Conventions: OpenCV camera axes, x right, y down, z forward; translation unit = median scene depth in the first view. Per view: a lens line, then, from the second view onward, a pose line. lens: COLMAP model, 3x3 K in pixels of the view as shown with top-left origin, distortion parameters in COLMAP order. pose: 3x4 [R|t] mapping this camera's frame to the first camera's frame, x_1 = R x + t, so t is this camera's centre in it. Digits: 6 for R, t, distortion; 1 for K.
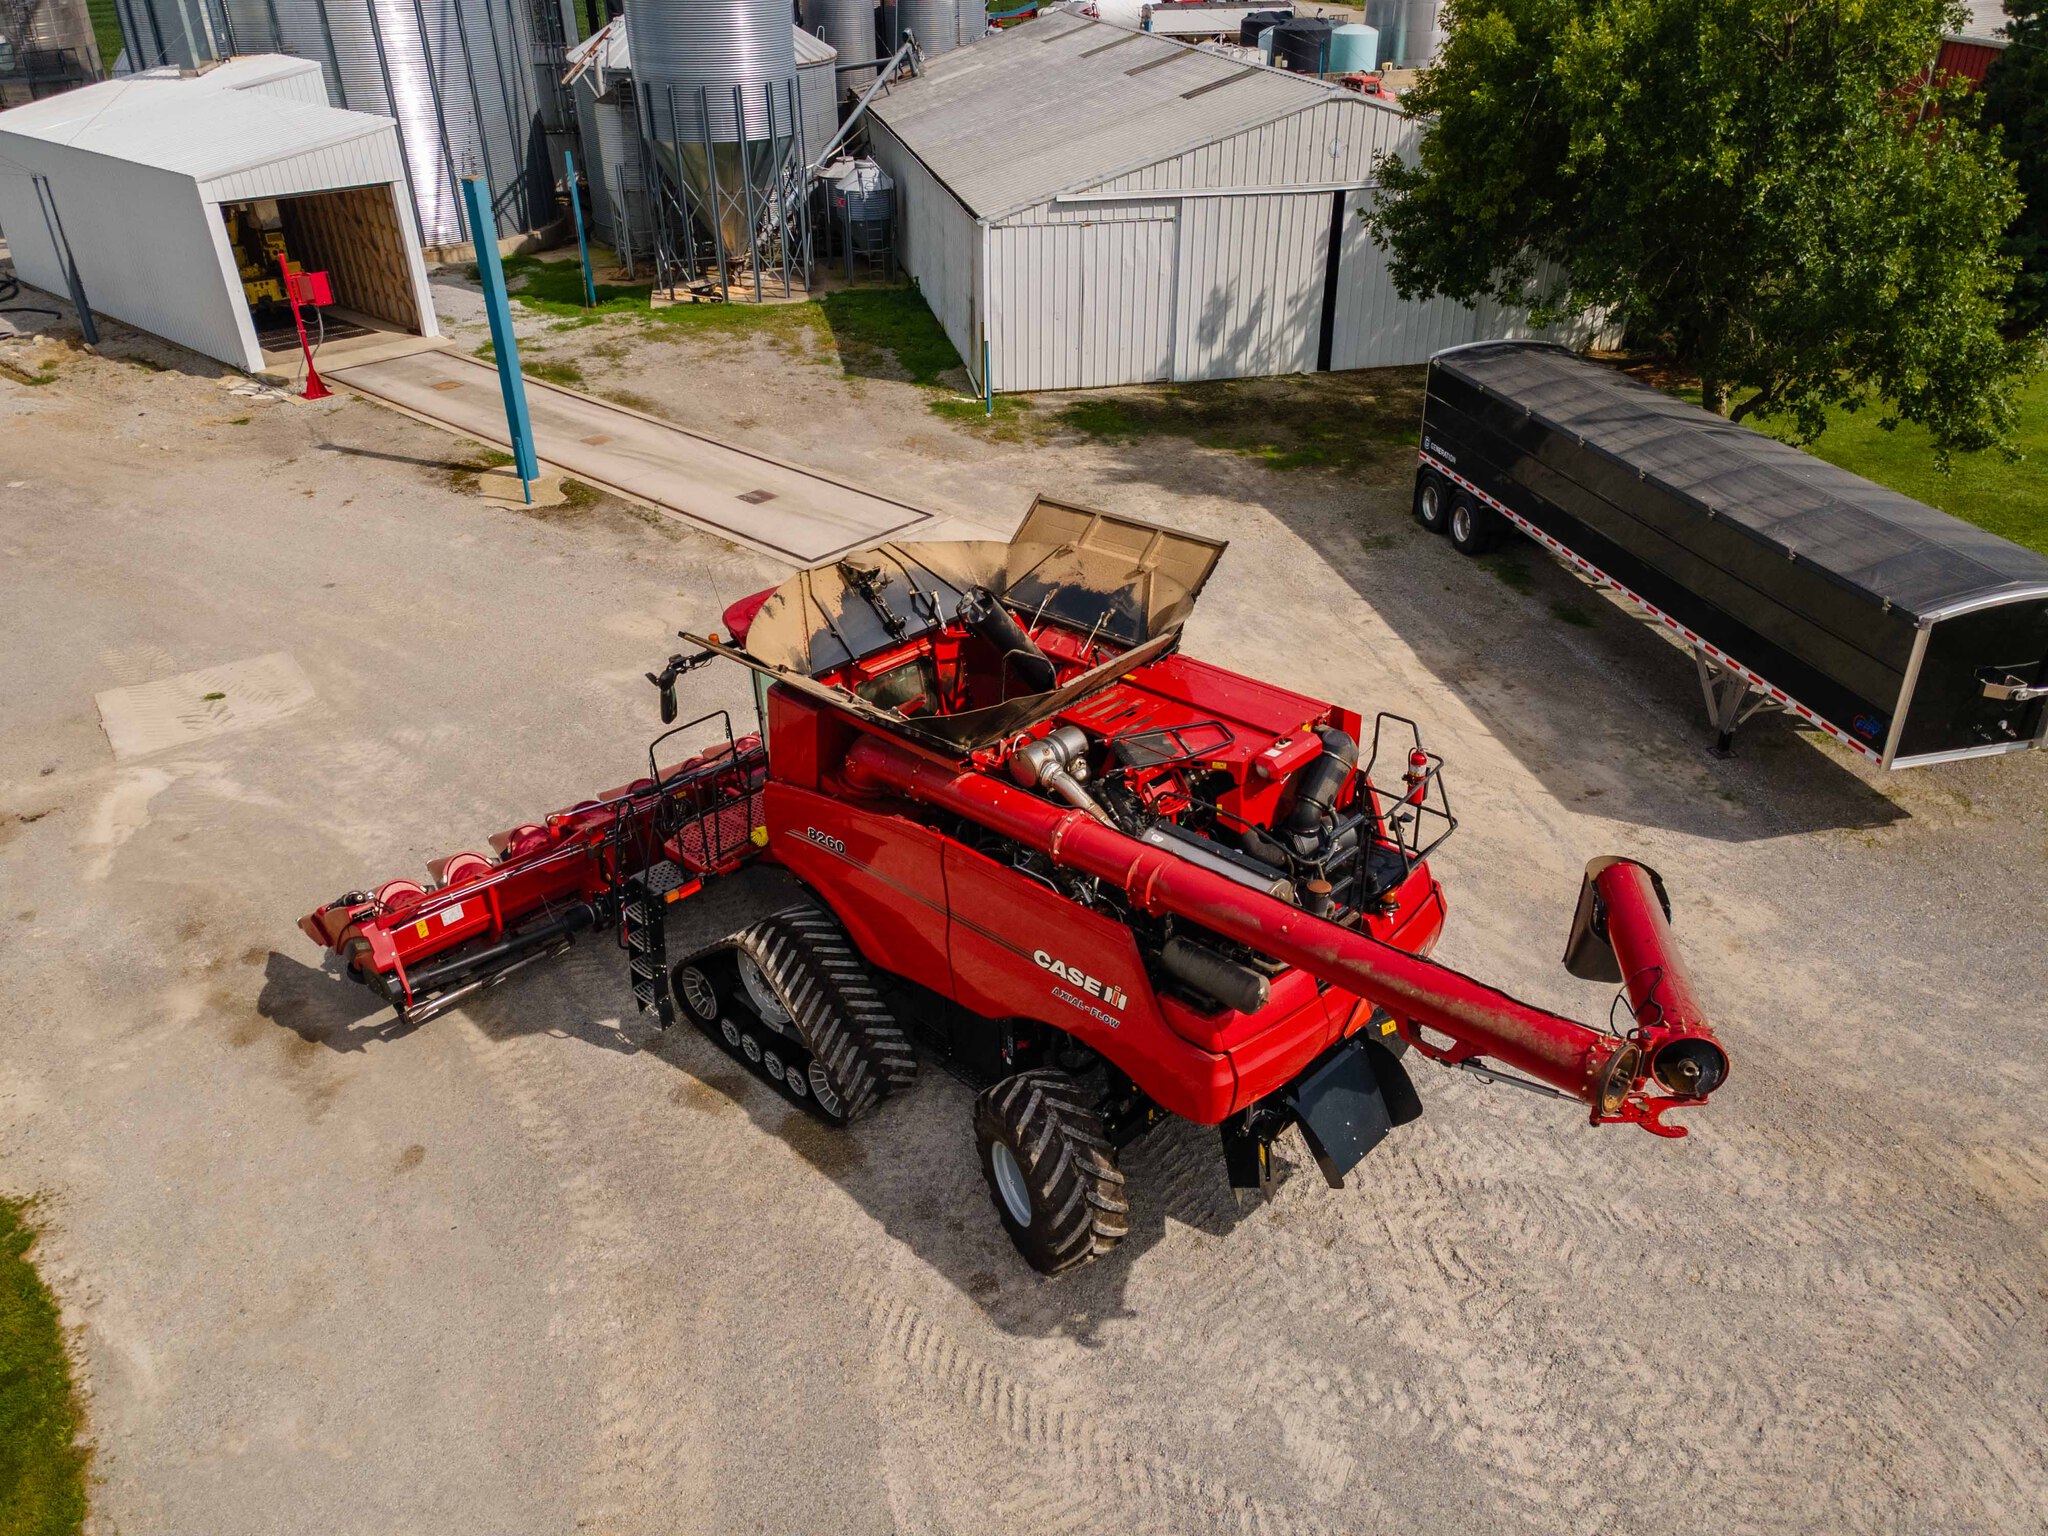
lens RADIAL K [[1509.4, 0, 1007.6], [0, 1509.4, 760.2], [0, 0, 1]] dist [0.030788, 0.004863]
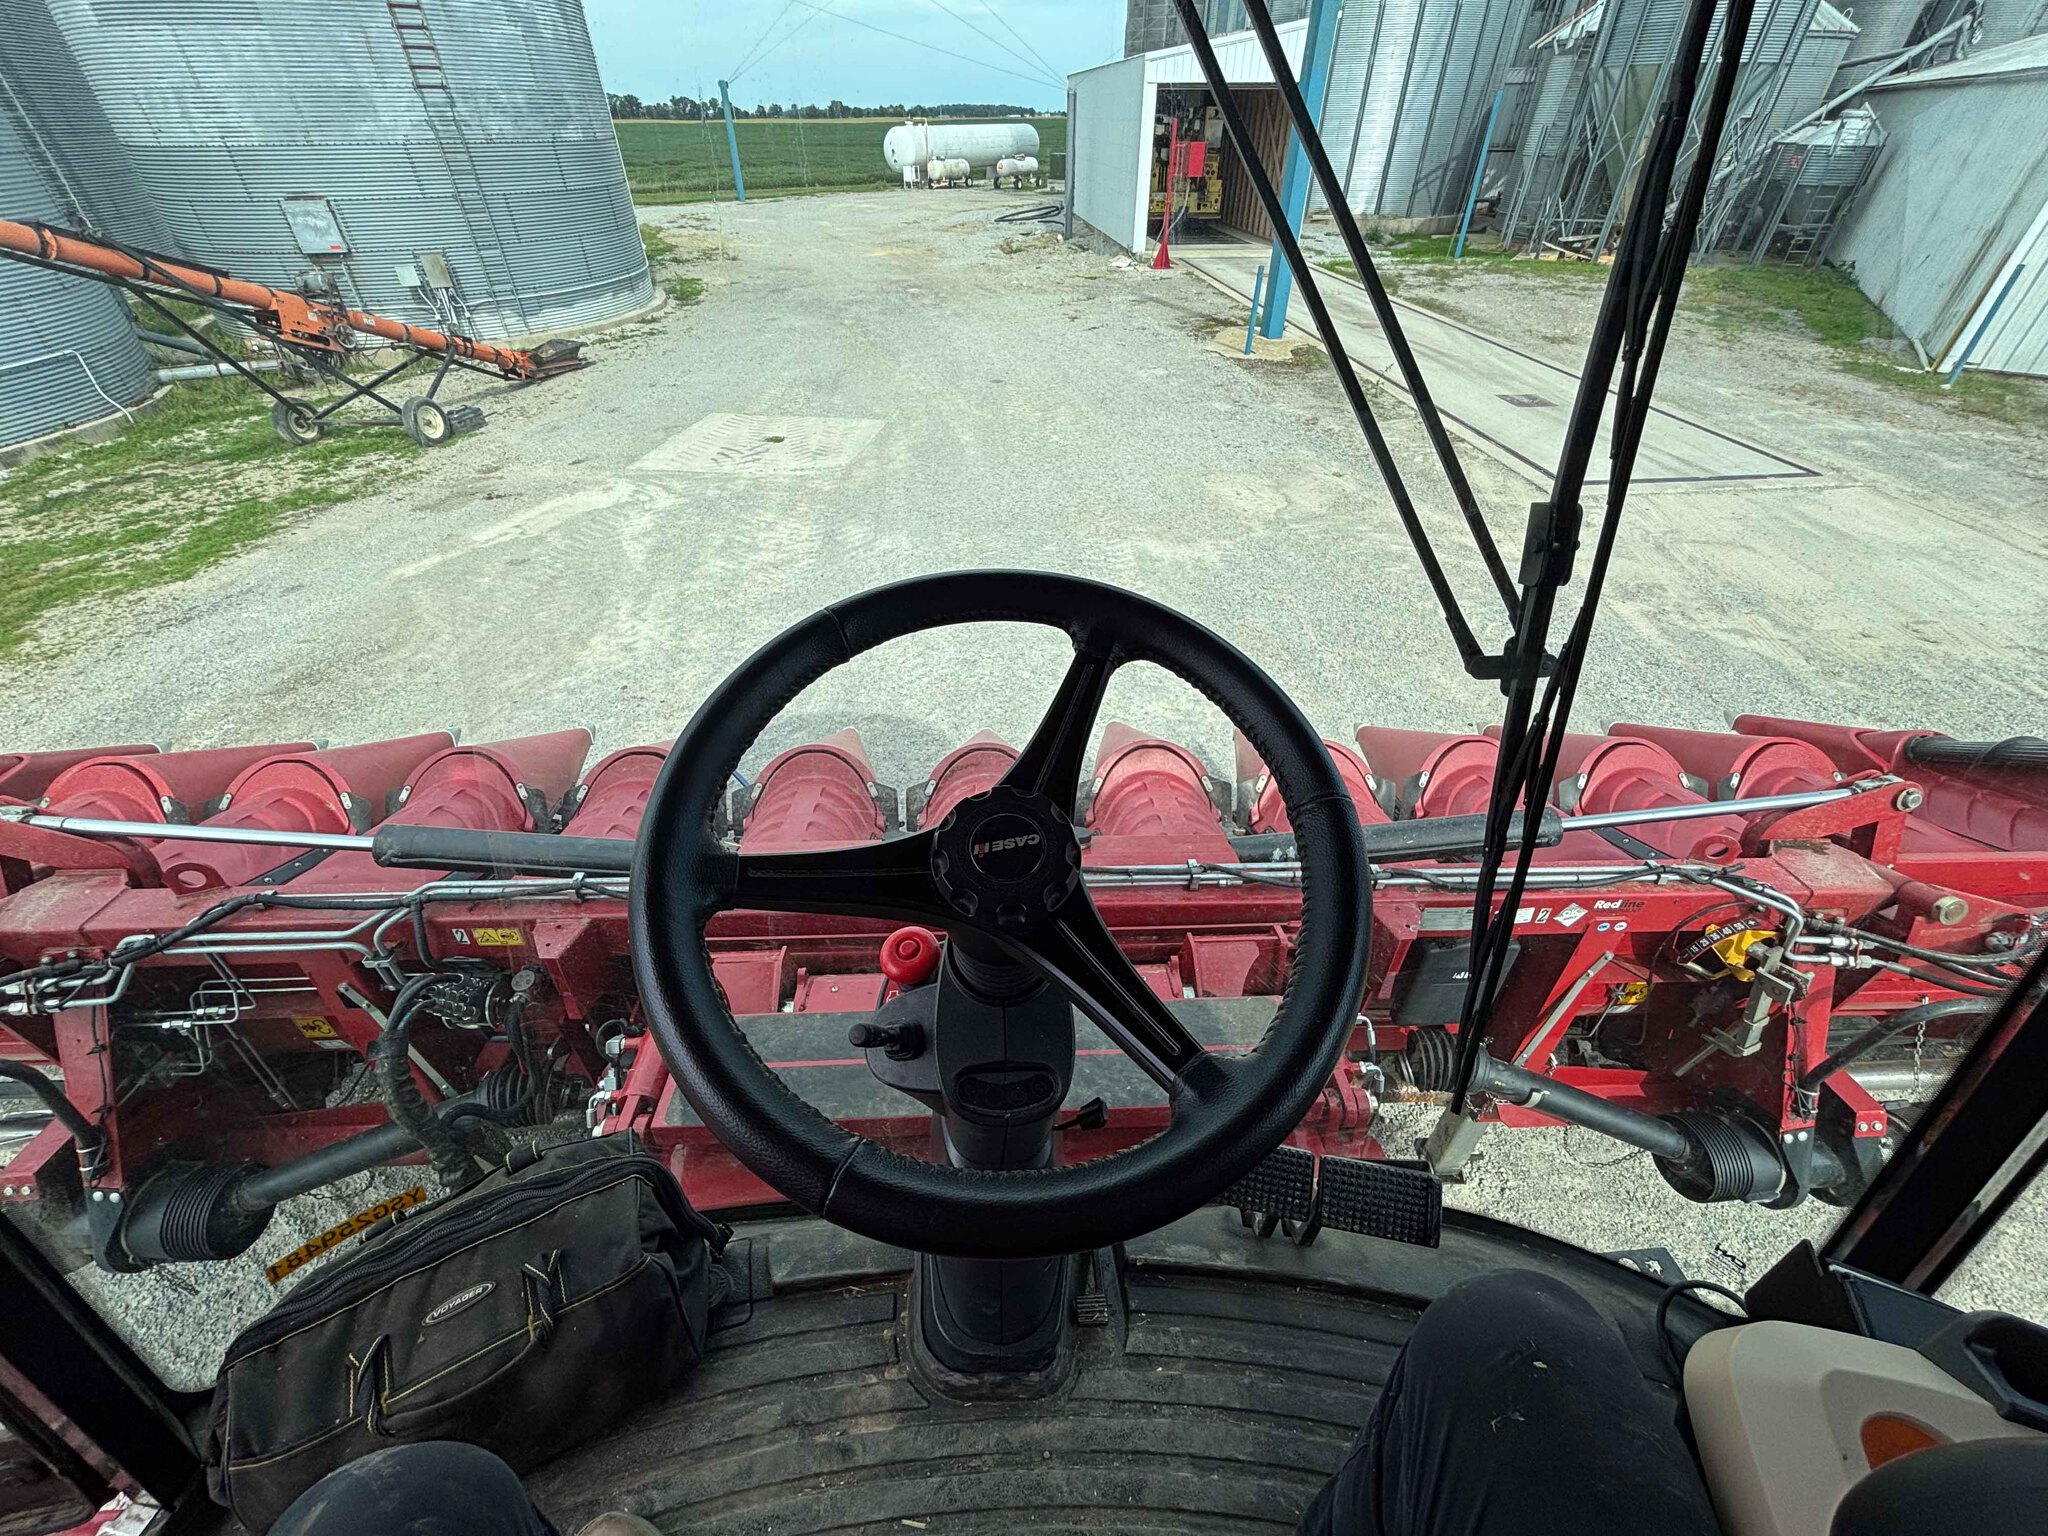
lens RADIAL K [[823.0, 0, 1020.8], [0, 823.0, 769.4], [0, 0, 1]] dist [0.009413, -0.004234]
pose [[0.735657, 0.427241, -0.525617, -0.053678], [-0.339858, 0.904058, 0.259184, -0.029434], [0.585922, -0.012036, 0.810278, 0.483897]]
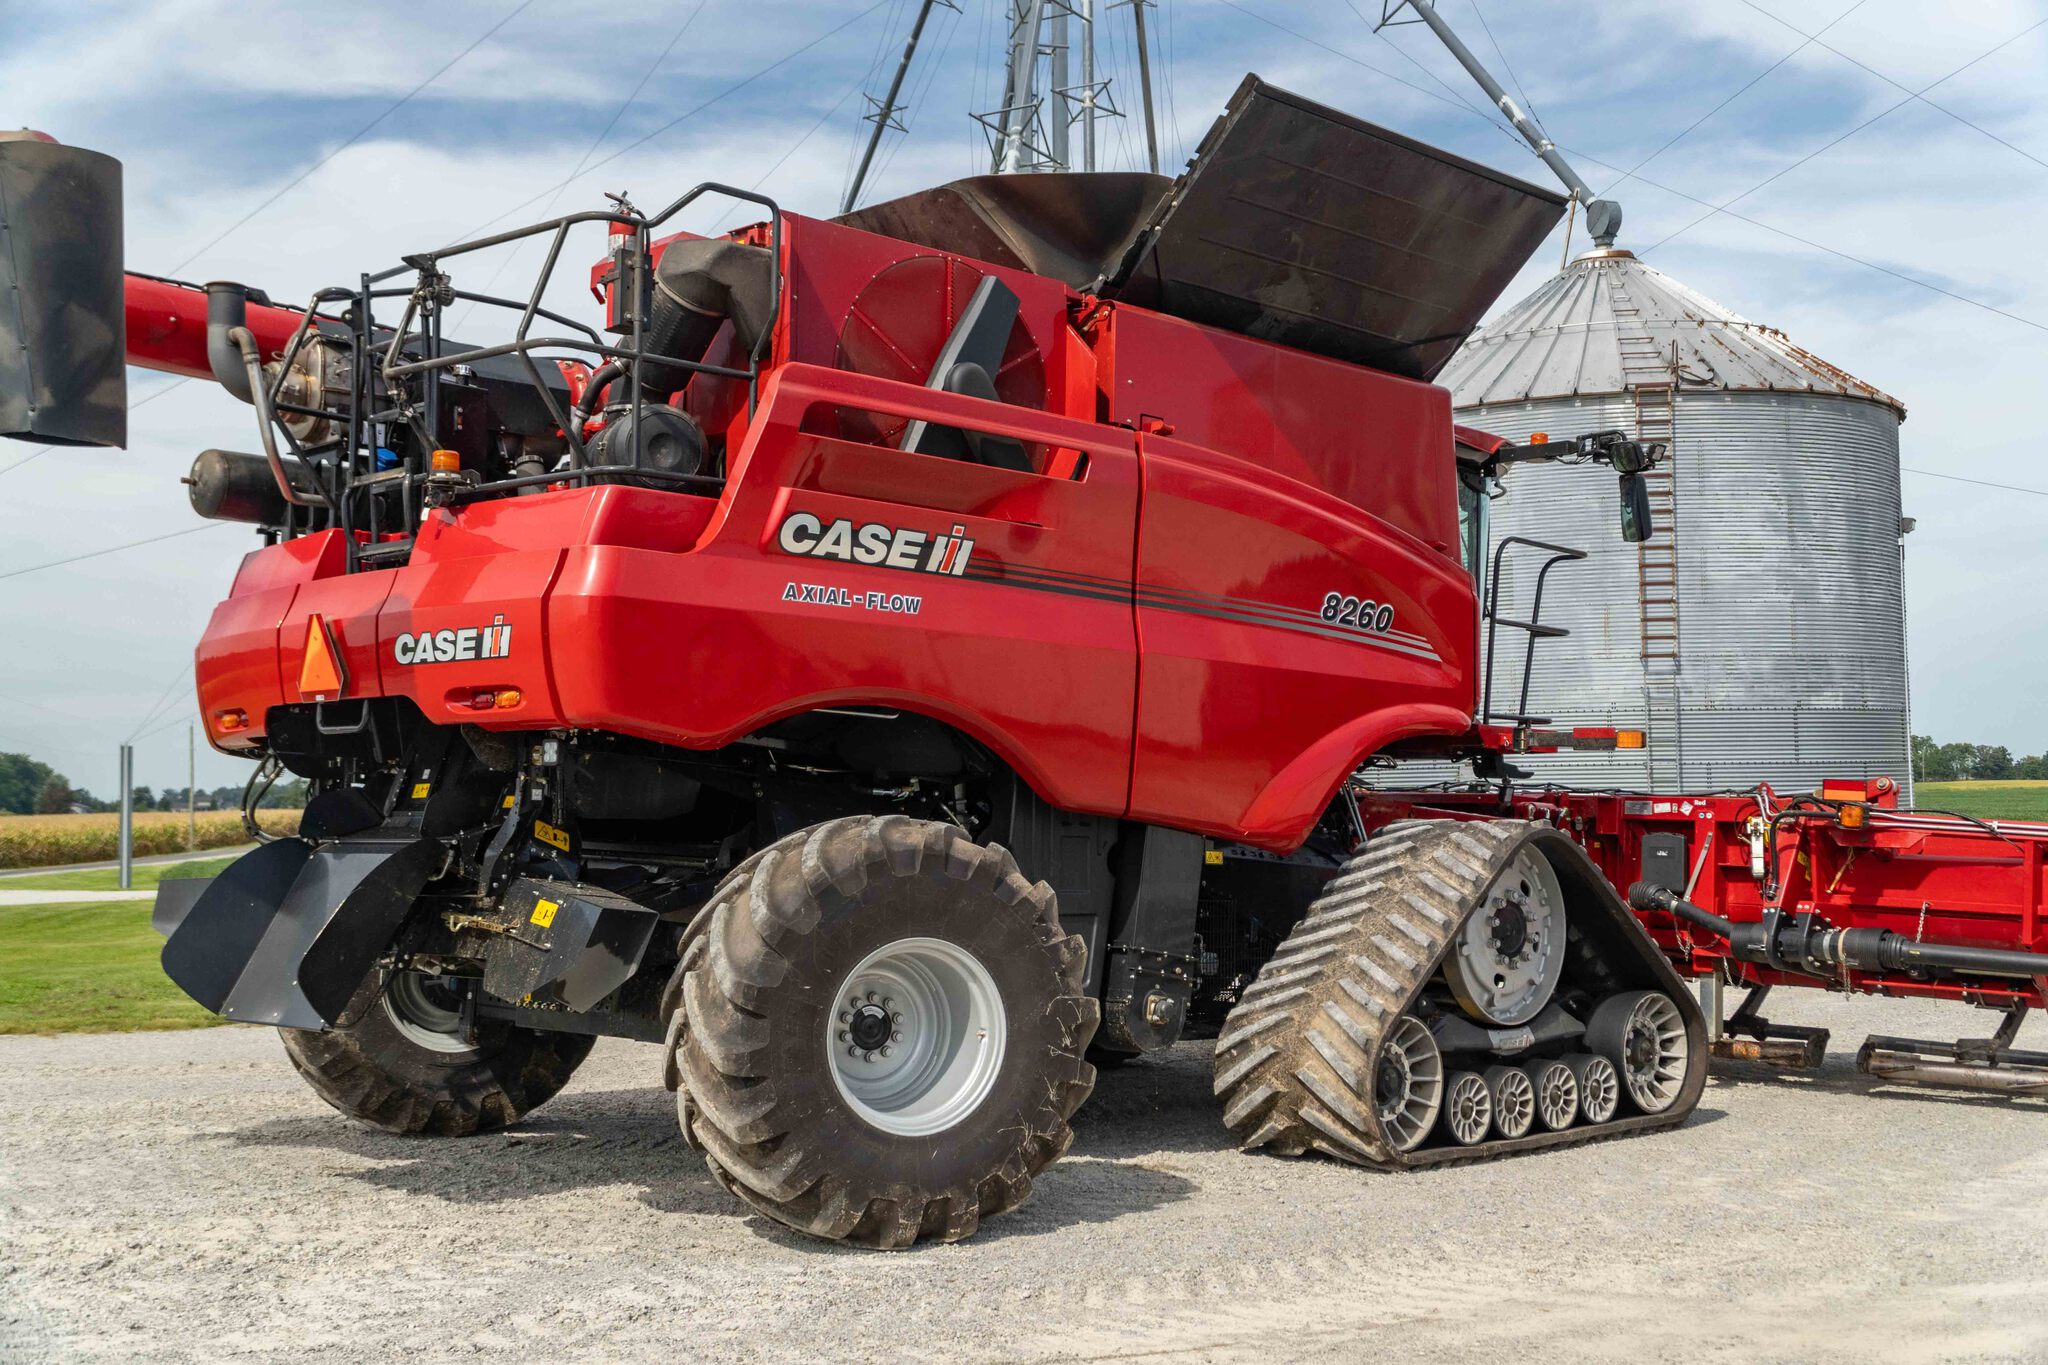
lens RADIAL K [[2276.1, 0, 1024.7], [0, 2276.1, 665.5], [0, 0, 1]] dist [0.108265, -0.147498]
pose [[-0.030526, -0.043300, -0.998596, 0.368791], [-0.481013, 0.876404, -0.023297, 0.027938], [0.876182, 0.479626, -0.047581, 0.465454]]
